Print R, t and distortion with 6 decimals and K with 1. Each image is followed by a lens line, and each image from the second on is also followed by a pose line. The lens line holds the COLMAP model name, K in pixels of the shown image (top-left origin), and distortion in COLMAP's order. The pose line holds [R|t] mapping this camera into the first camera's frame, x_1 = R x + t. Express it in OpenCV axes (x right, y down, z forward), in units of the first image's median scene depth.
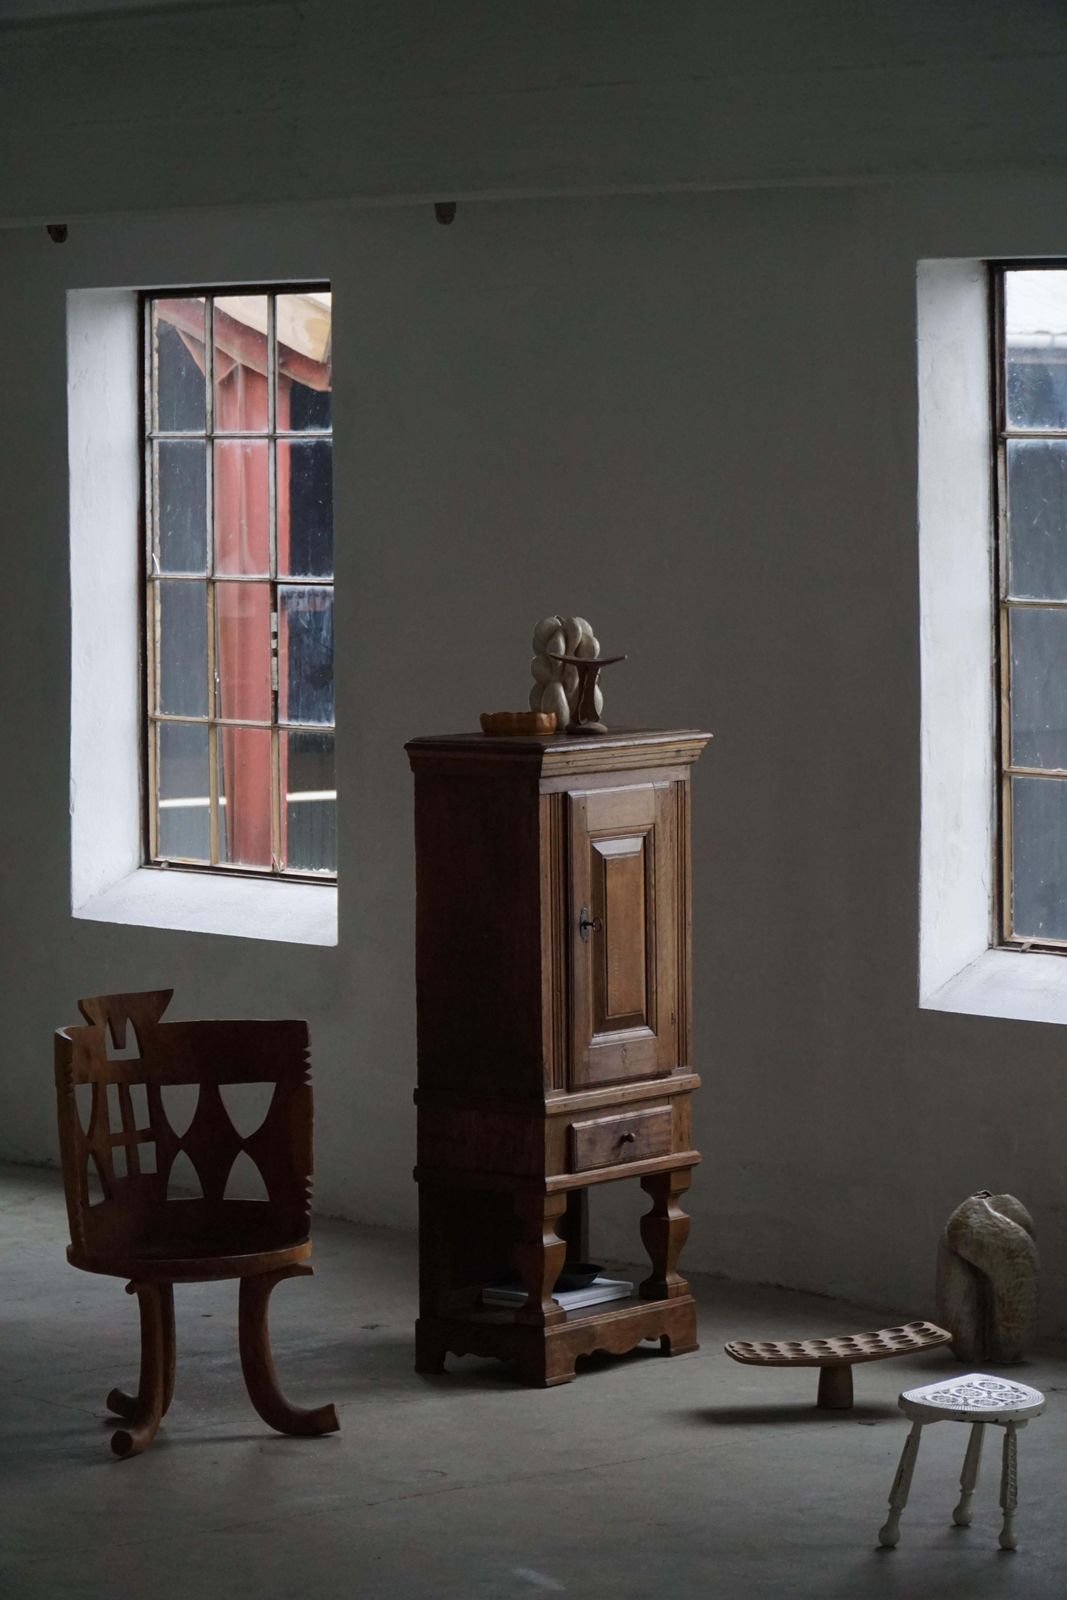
lens RADIAL K [[5502.1, 0, 534.6], [0, 5502.1, 963.7], [0, 0, 1]] dist [-0.702877, 2.059075]
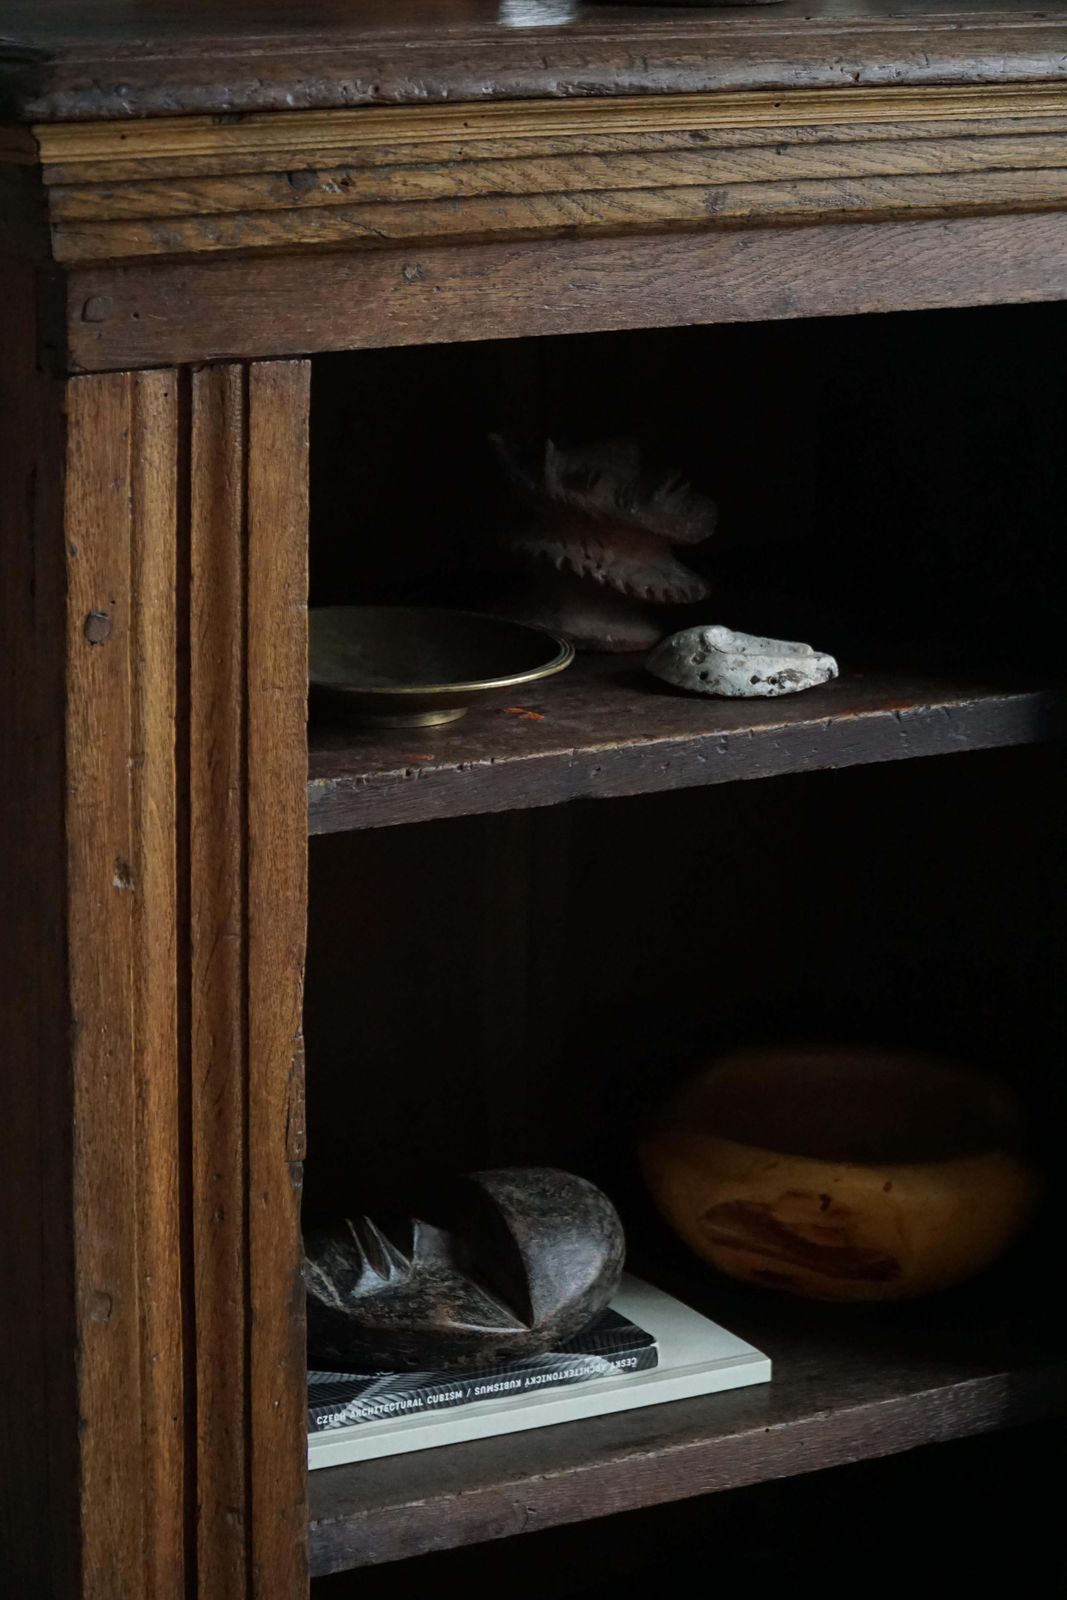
lens RADIAL K [[4637.9, 0, 533.5], [0, 4637.9, 800.0], [0, 0, 1]] dist [-0.448248, 0.546121]
pose [[0.927262, 0.117092, -0.355632, 0.060248], [-0.063404, 0.985229, 0.159070, -0.039419], [0.369005, -0.124951, 0.920990, 0.856696]]
